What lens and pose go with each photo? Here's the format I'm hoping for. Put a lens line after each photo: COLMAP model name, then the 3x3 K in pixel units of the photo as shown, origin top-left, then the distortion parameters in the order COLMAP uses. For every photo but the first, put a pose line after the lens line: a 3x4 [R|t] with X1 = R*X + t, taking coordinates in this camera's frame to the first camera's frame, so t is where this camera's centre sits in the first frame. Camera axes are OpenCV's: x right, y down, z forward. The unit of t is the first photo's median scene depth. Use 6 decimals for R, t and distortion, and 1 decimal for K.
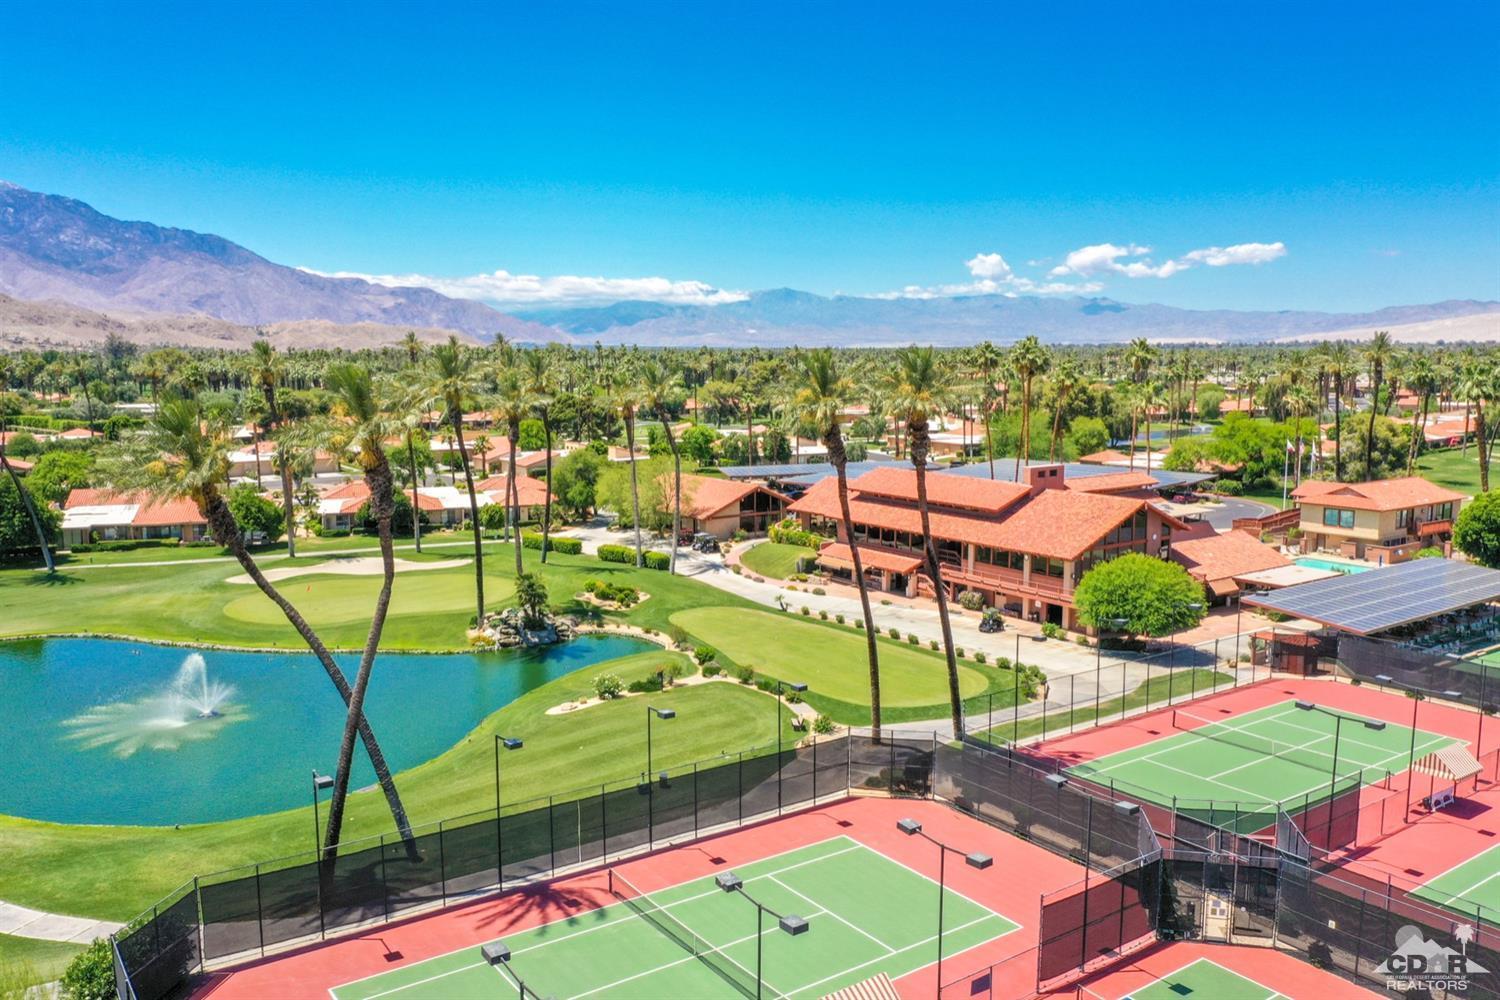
lens RADIAL K [[1171.9, 0, 750.0], [0, 1171.9, 500.0], [0, 0, 1]] dist [-0.003265, 0.001249]
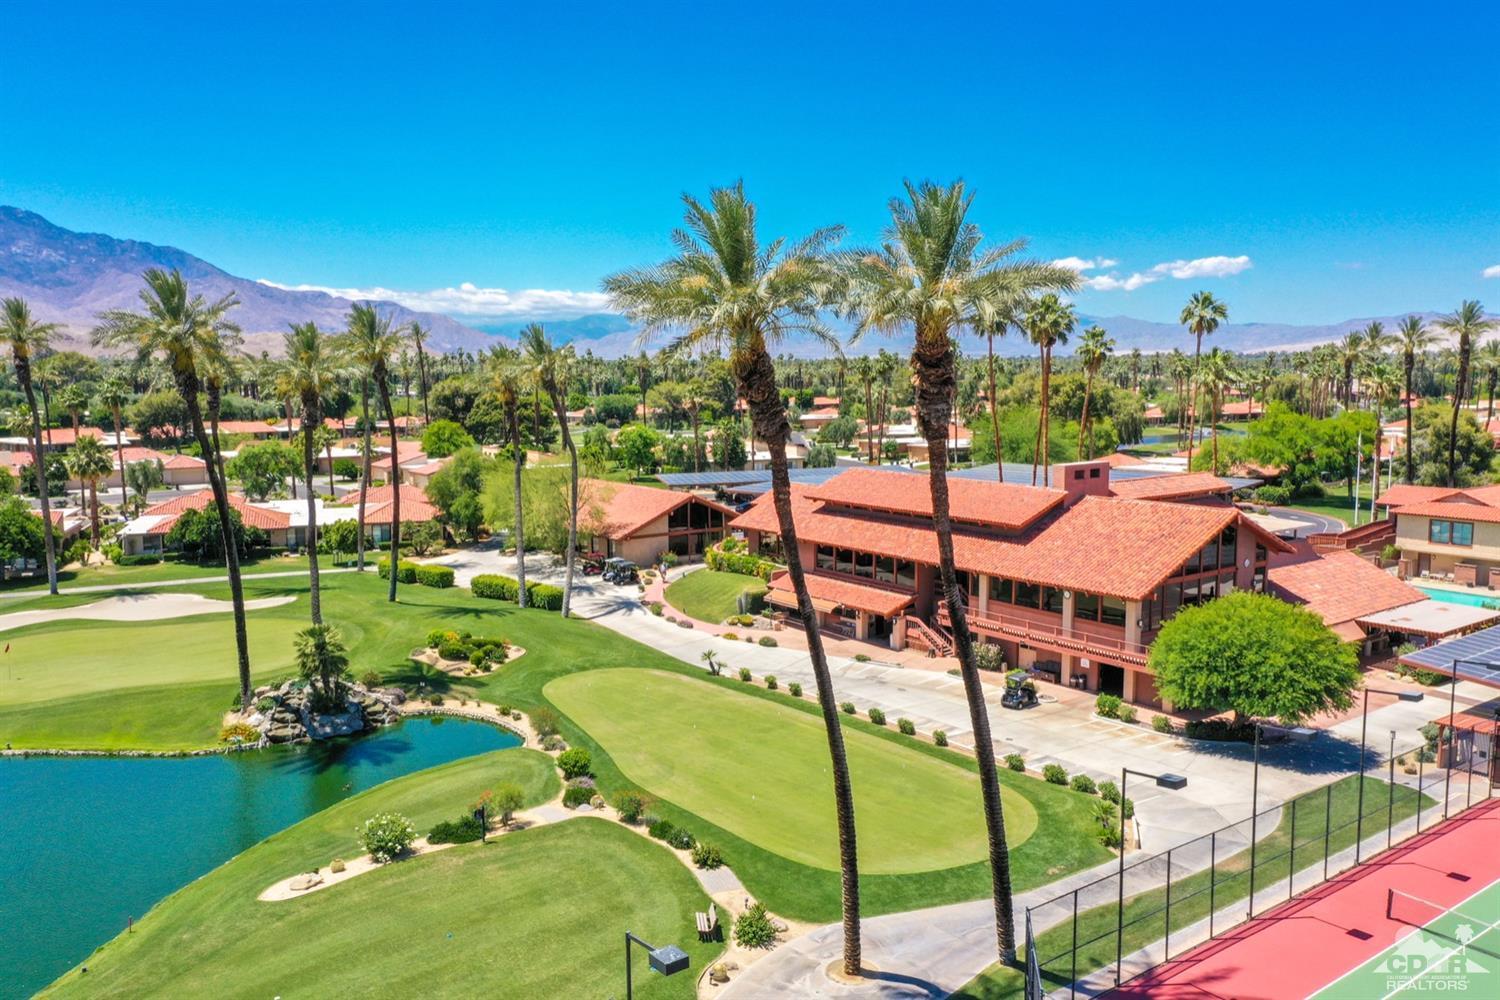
lens RADIAL K [[1171.9, 0, 750.0], [0, 1171.9, 500.0], [0, 0, 1]] dist [-0.003265, 0.001249]
pose [[0.999663, -0.005074, 0.025469, 0.024934], [0.005382, 0.999913, -0.012007, 0.000595], [-0.025406, 0.012140, 0.999603, 0.237820]]
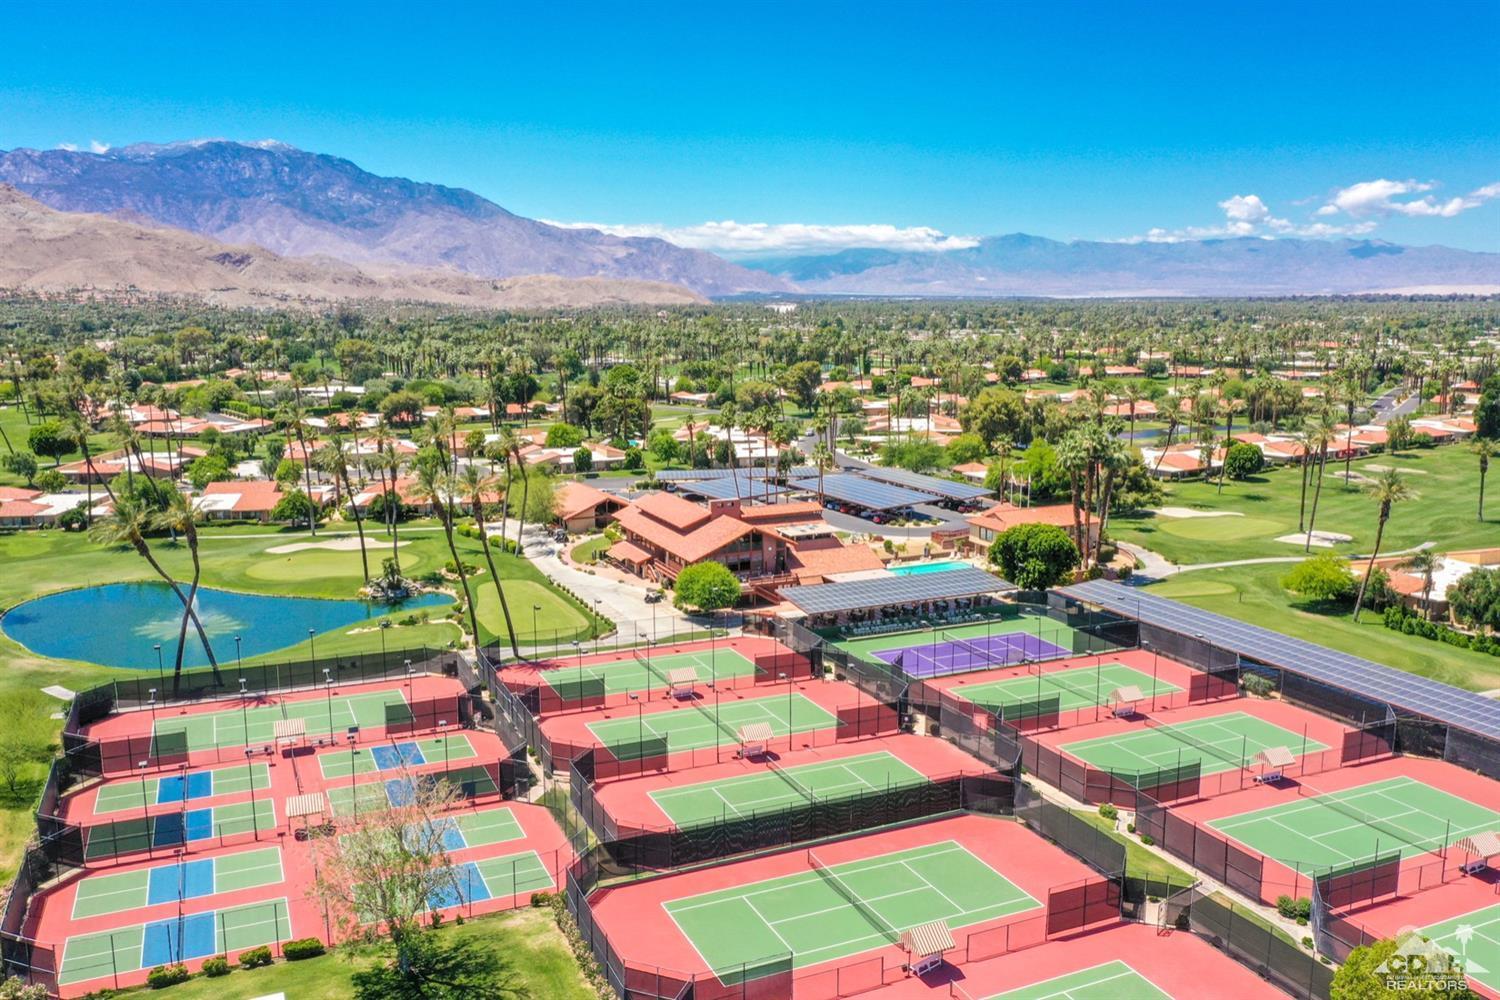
lens RADIAL K [[1197.5, 0, 765.7], [0, 1197.5, 501.1], [0, 0, 1]] dist [-0.000008, 0.001114]
pose [[0.982117, 0.030914, -0.185717, 0.491435], [-0.022523, 0.998635, 0.047120, -0.084640], [0.186920, -0.042095, 0.981473, -0.468194]]
